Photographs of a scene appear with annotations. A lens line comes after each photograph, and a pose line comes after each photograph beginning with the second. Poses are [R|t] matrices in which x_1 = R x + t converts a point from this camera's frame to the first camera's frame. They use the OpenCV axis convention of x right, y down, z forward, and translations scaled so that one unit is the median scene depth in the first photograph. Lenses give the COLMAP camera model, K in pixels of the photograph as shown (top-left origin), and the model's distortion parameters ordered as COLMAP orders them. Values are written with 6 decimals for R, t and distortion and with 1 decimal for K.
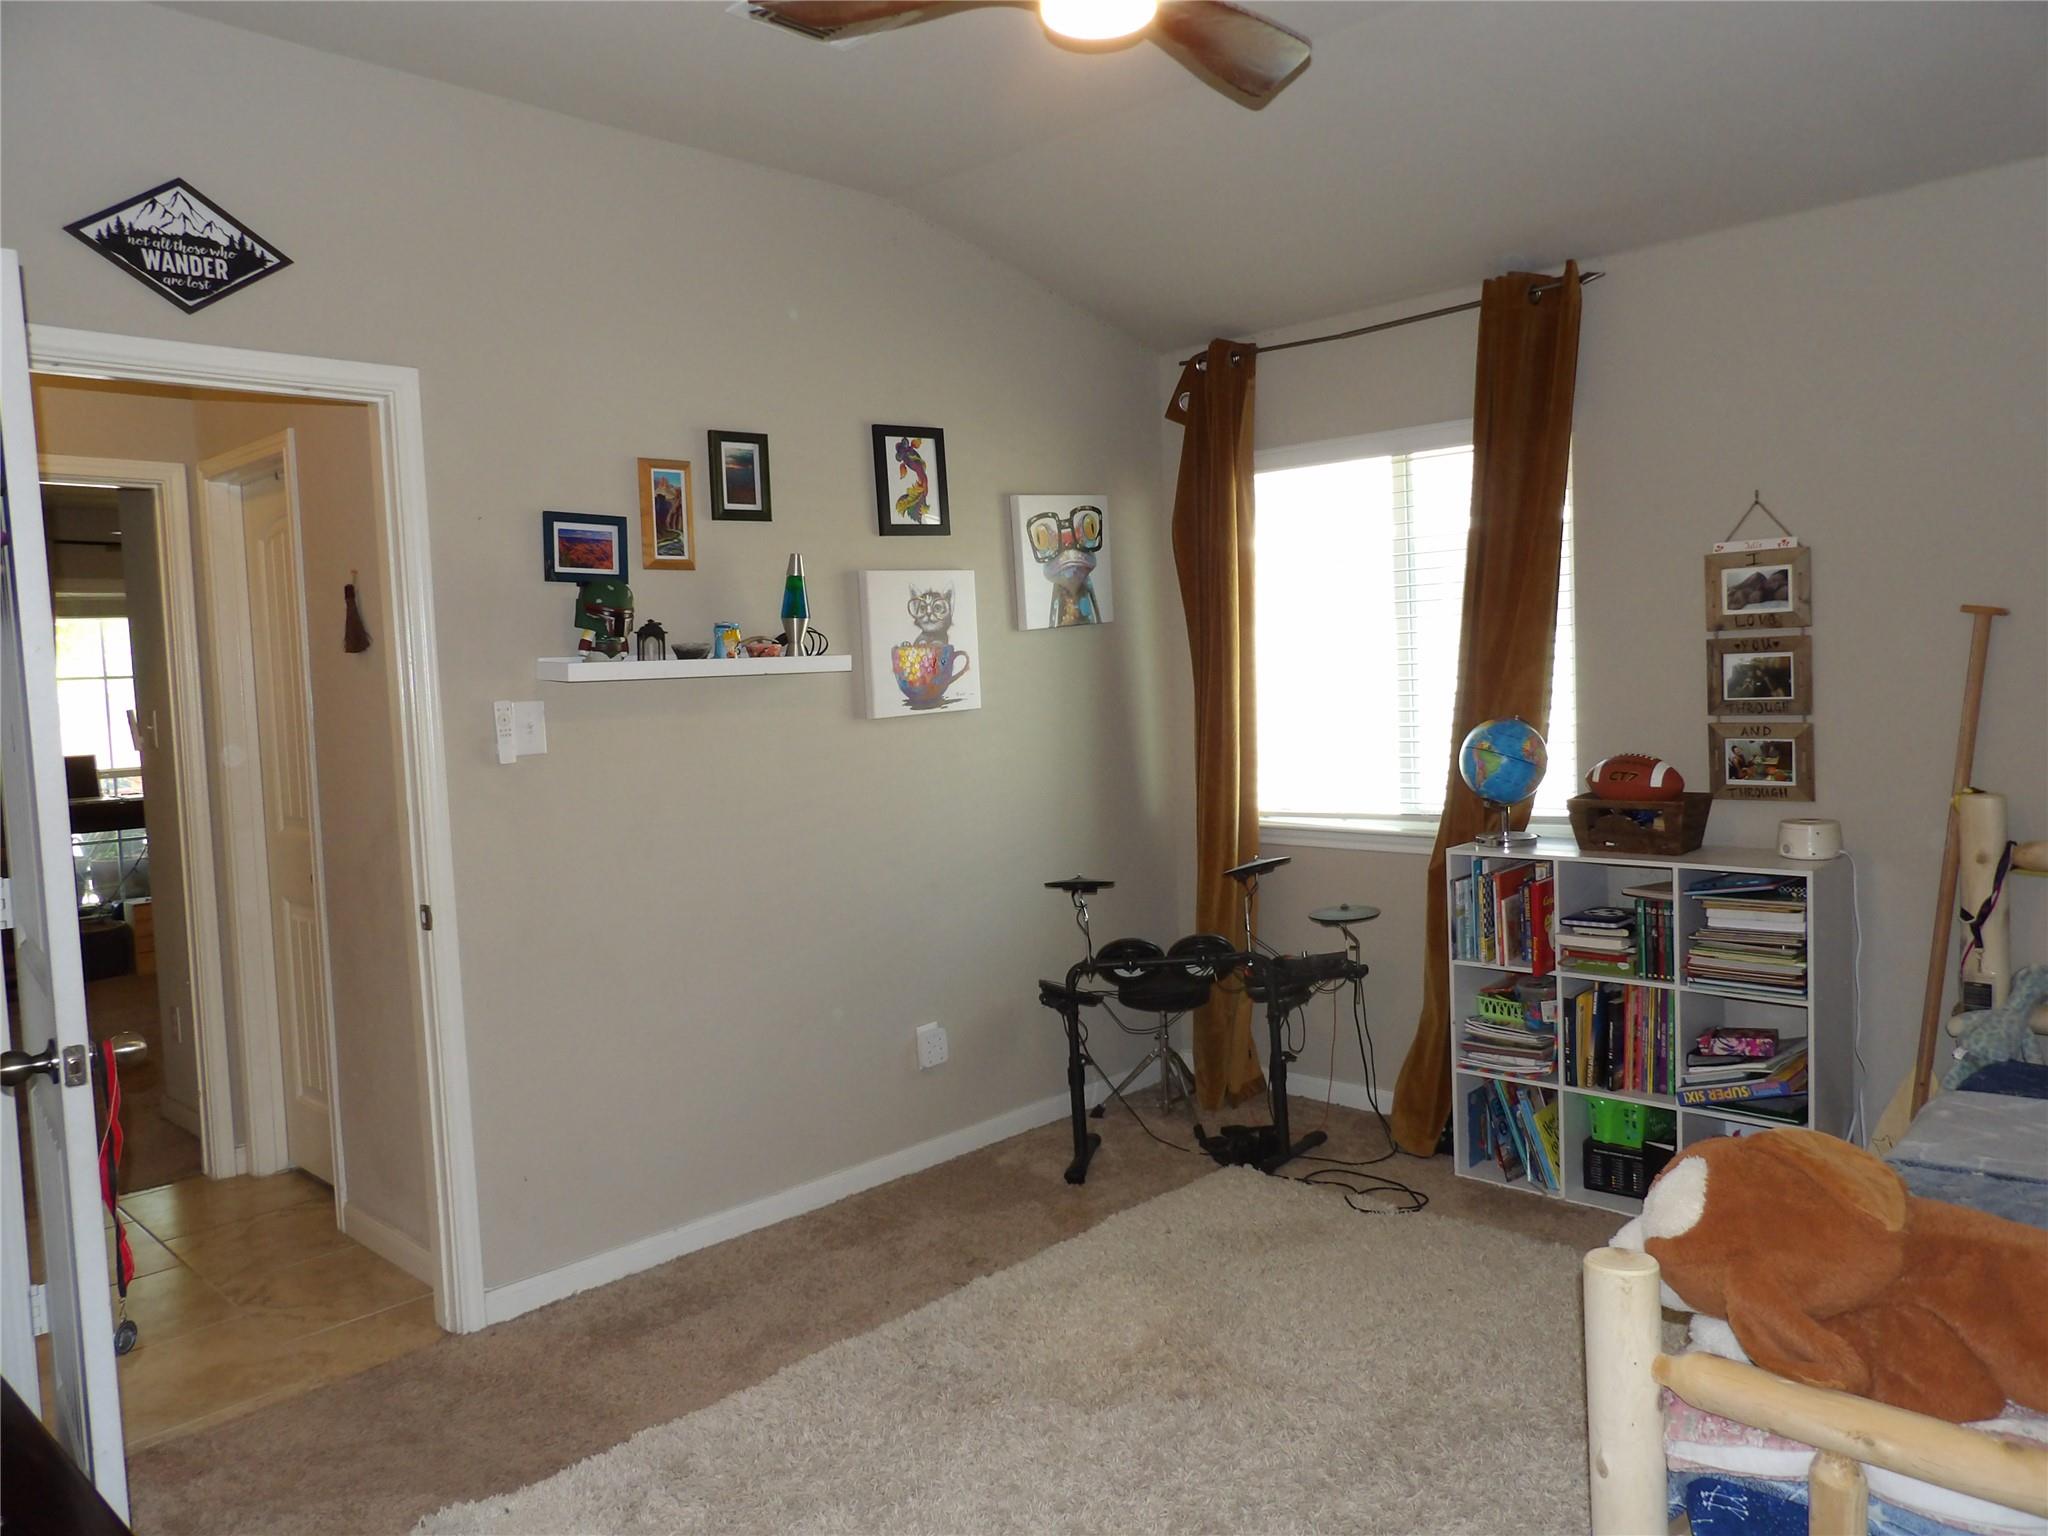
lens RADIAL K [[1460.7, 0, 1024.4], [0, 1460.7, 768.0], [0, 0, 1]] dist [-0.025066, 0.029454]
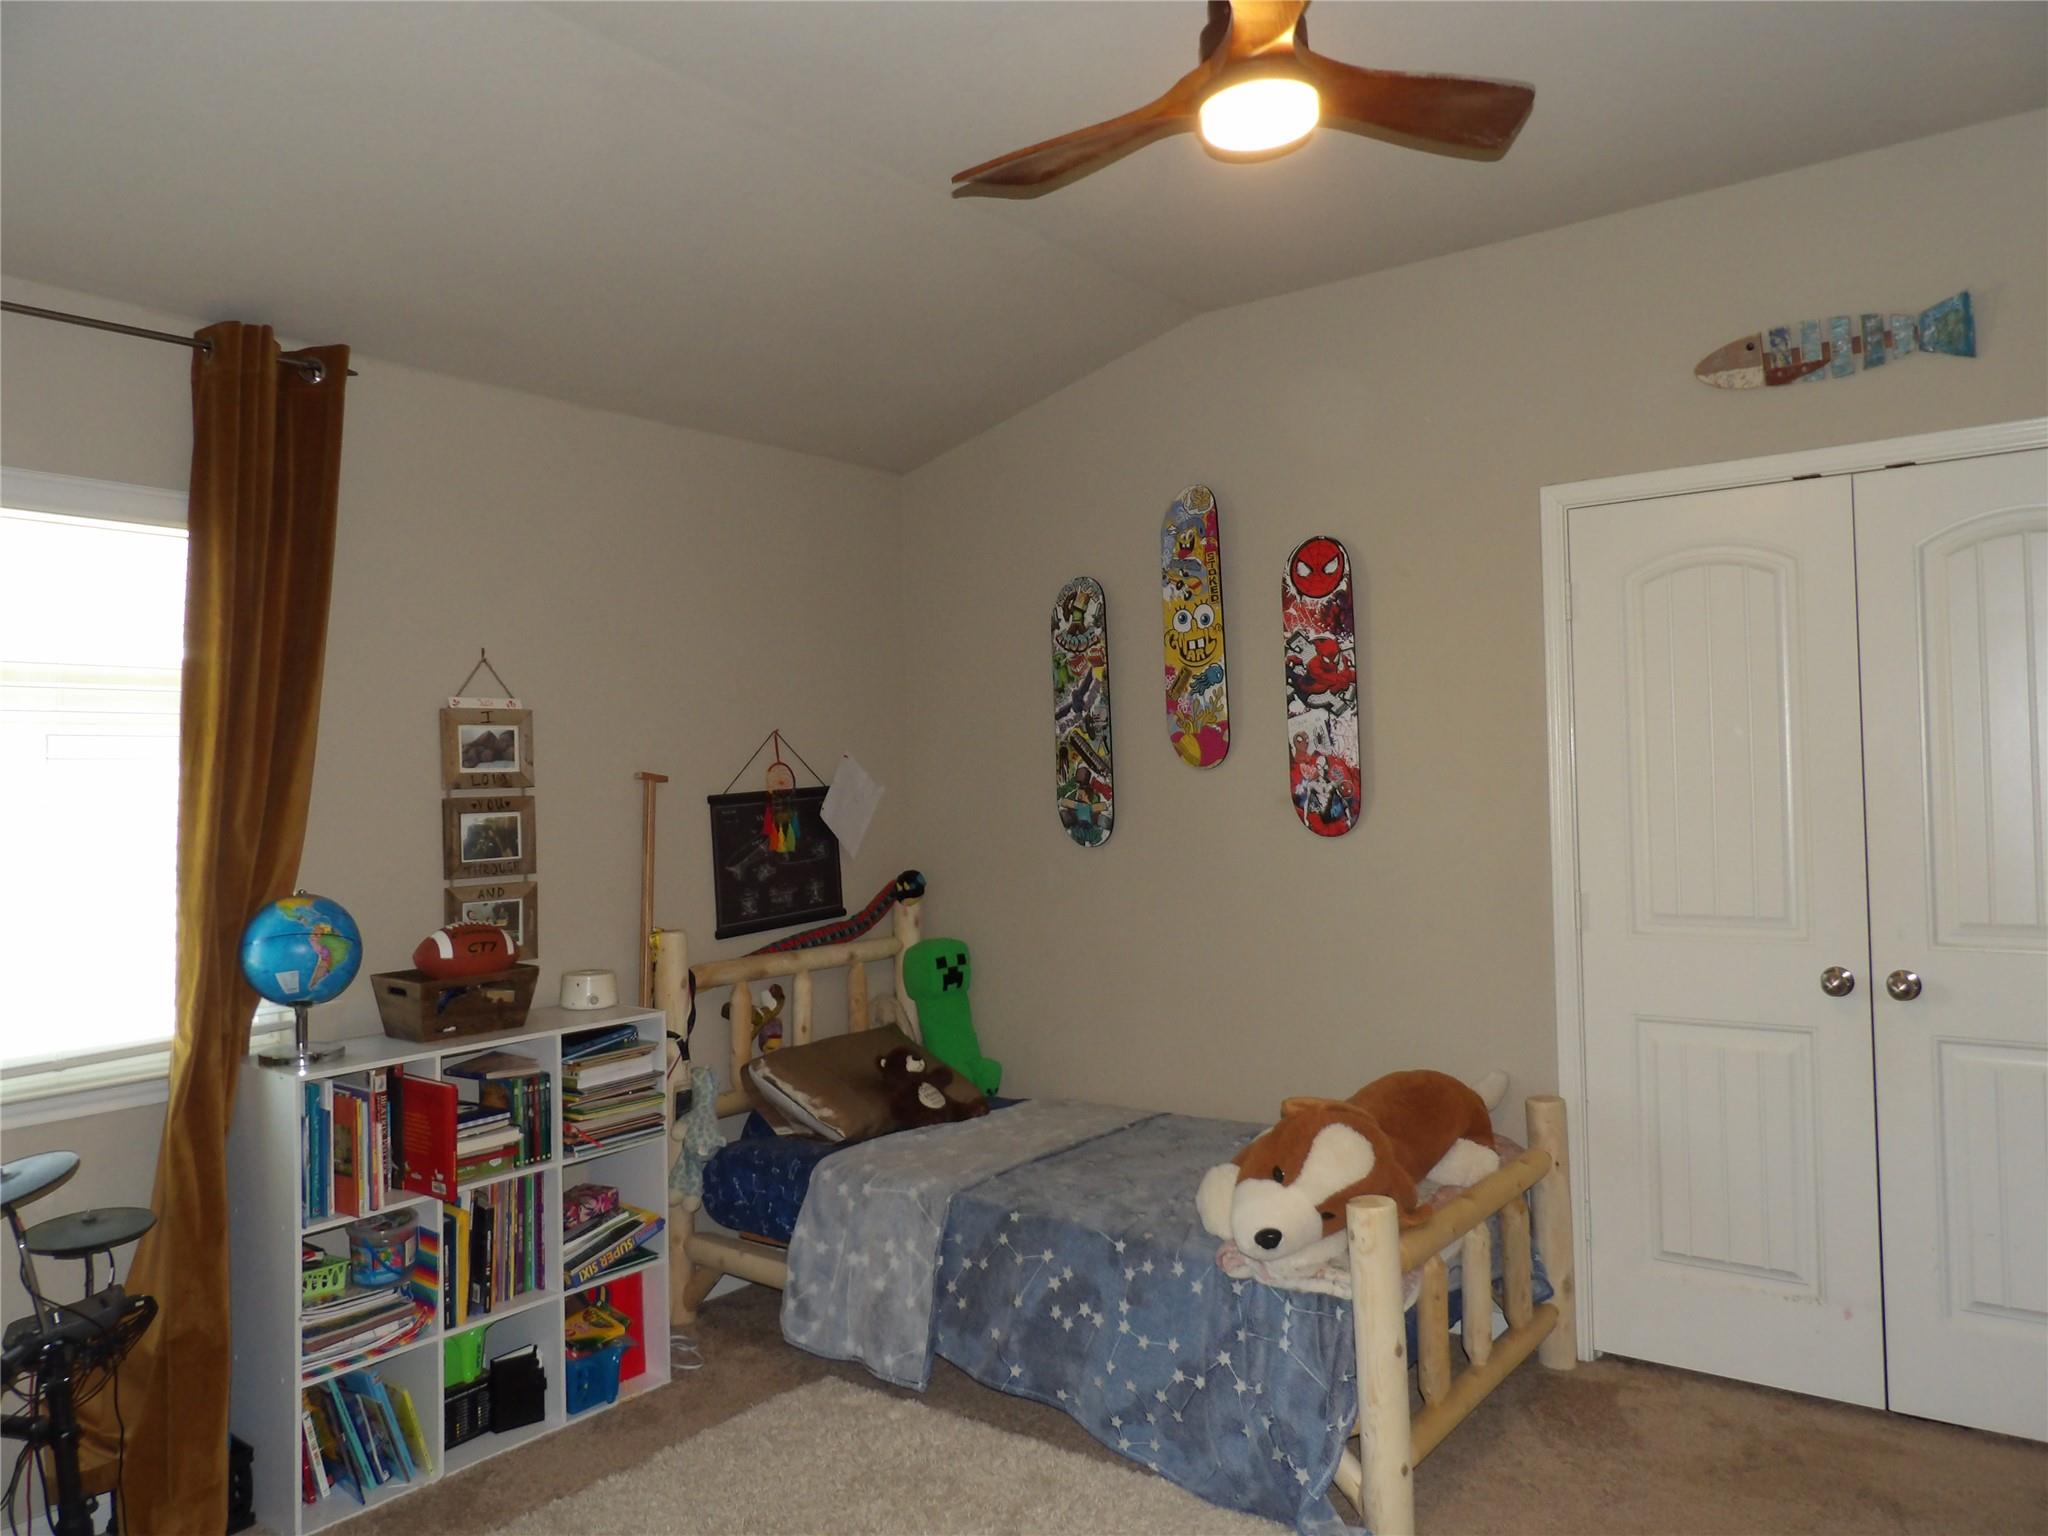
lens RADIAL K [[1460.7, 0, 1025.3], [0, 1460.7, 748.9], [0, 0, 1]] dist [-0.025066, 0.029454]
pose [[-0.102802, 0.065564, 0.992539, -0.506939], [0.101325, 0.993325, -0.055121, -0.031285], [-0.989528, 0.094903, -0.108759, 0.743667]]
